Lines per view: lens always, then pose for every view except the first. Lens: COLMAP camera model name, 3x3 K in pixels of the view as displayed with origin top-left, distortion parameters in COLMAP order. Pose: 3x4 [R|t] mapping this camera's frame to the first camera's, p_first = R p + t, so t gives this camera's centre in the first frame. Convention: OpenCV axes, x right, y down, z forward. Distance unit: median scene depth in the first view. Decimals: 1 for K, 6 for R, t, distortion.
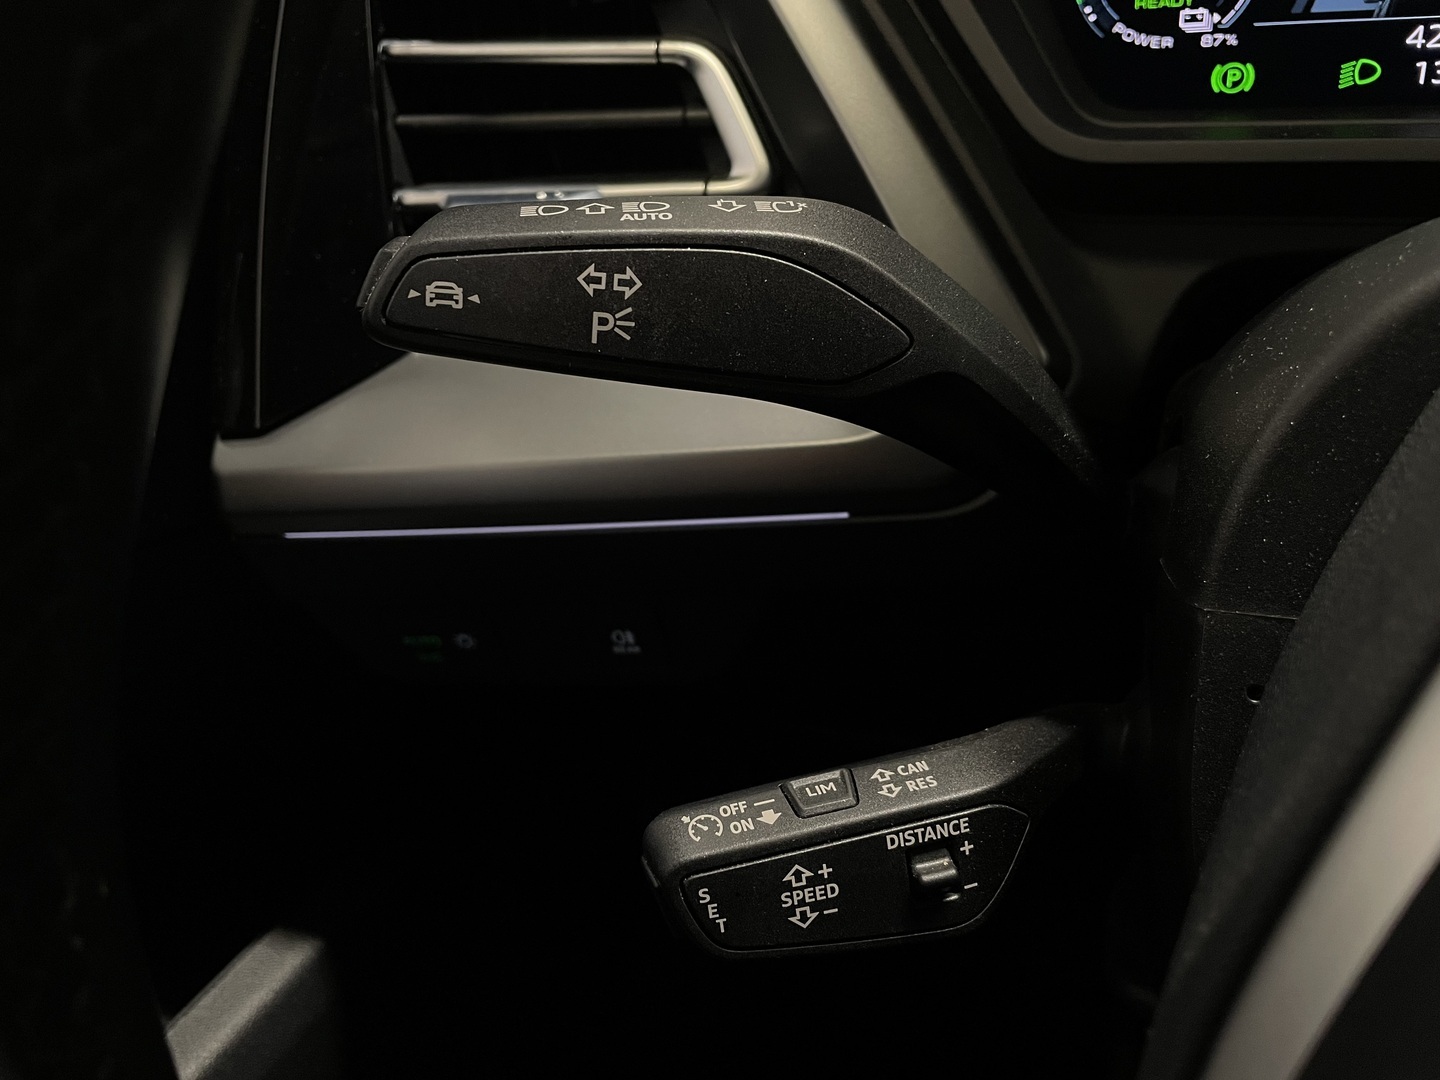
lens RADIAL K [[1086.1, 0, 721.5], [0, 1086.1, 545.1], [0, 0, 1]] dist [0.065118, -0.095536]
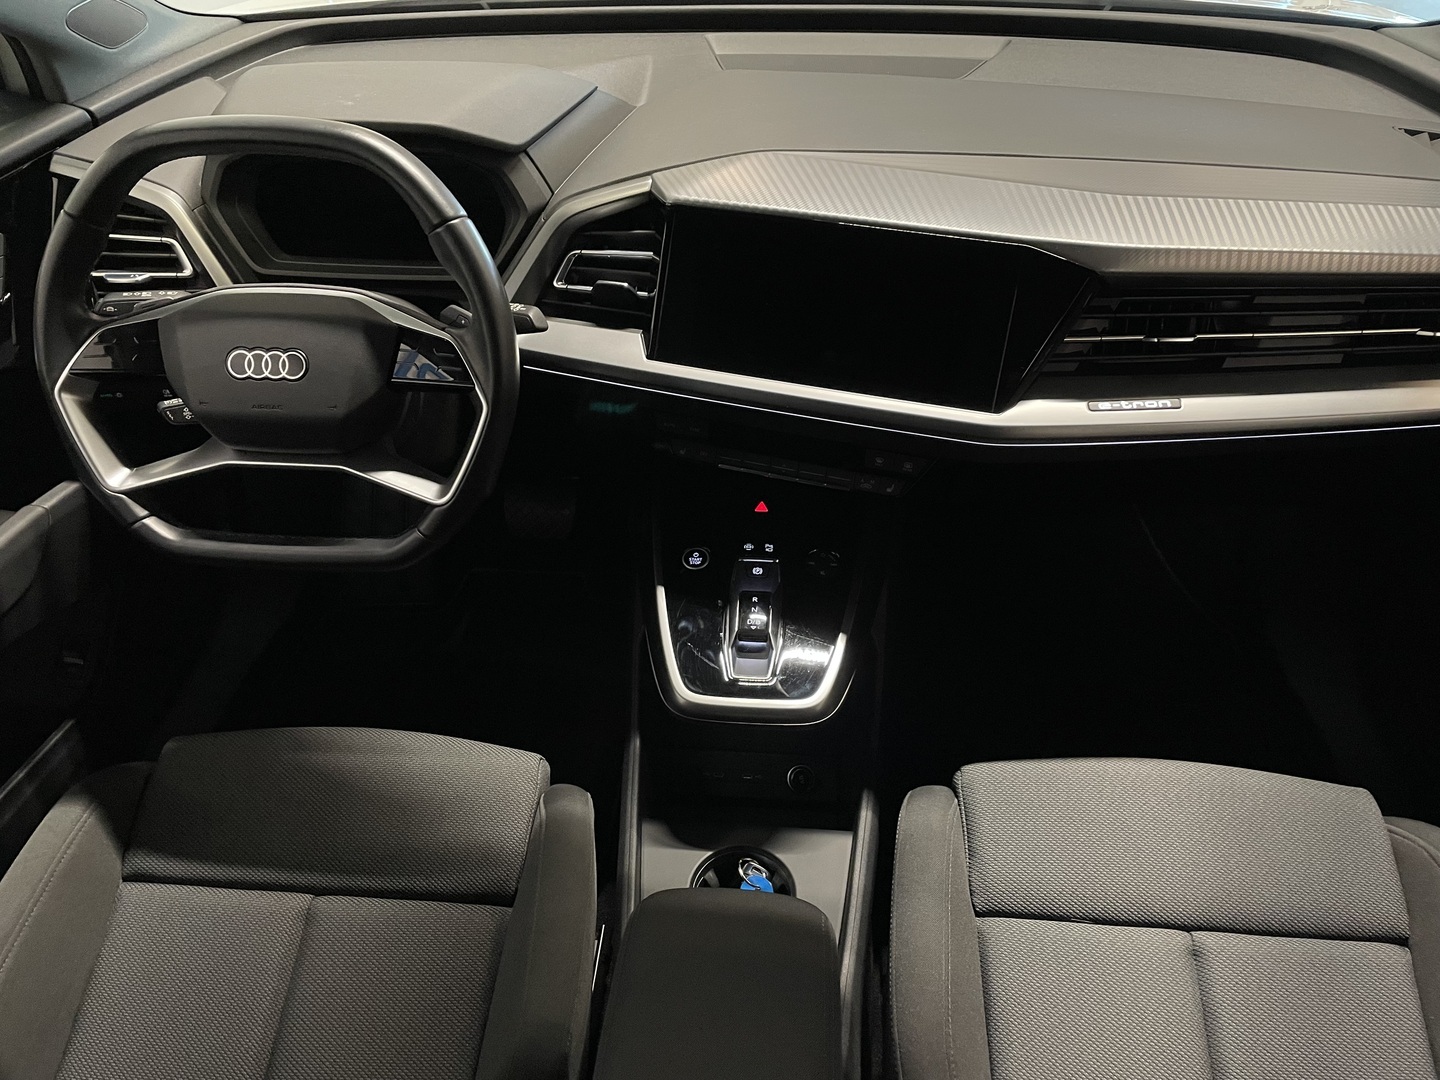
lens RADIAL K [[1086.1, 0, 726.4], [0, 1086.1, 528.4], [0, 0, 1]] dist [0.065118, -0.095536]
pose [[0.961559, -0.057253, 0.268563, 0.819948], [0.046284, 0.997822, 0.047006, 0.530458], [-0.270669, -0.032769, 0.962115, -3.606622]]
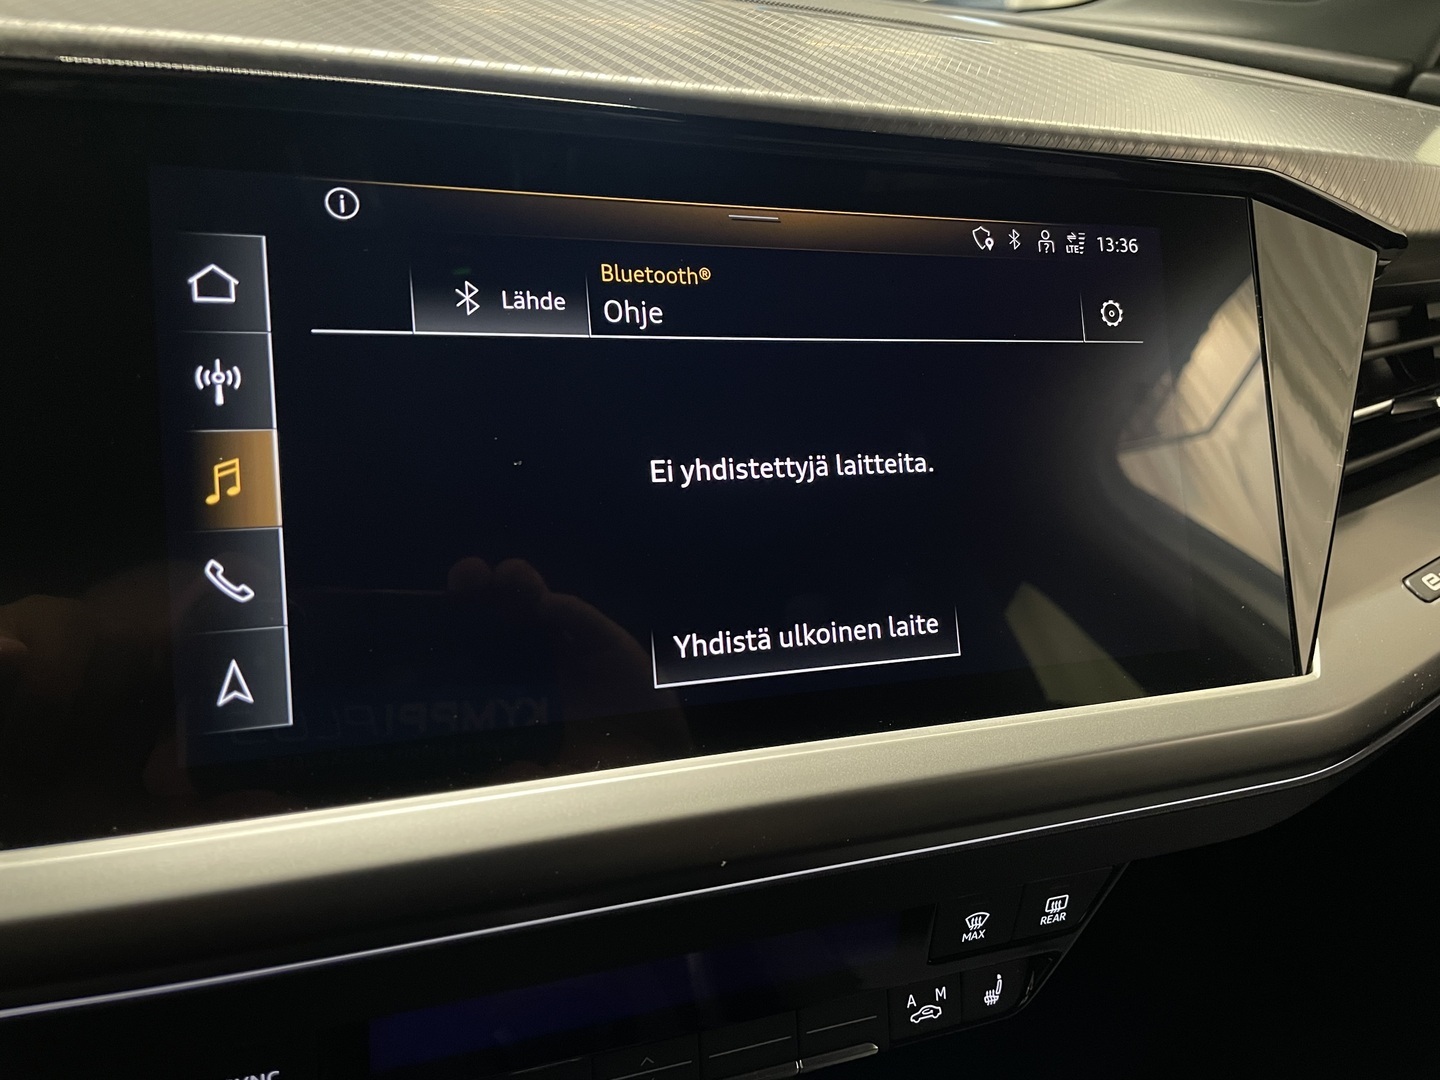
lens RADIAL K [[1086.1, 0, 723.1], [0, 1086.1, 526.3], [0, 0, 1]] dist [0.065118, -0.095536]
pose [[0.573058, -0.159377, 0.803868, 1.395438], [0.298203, 0.954216, -0.023396, 0.051826], [-0.763335, 0.253123, 0.594347, -0.602091]]
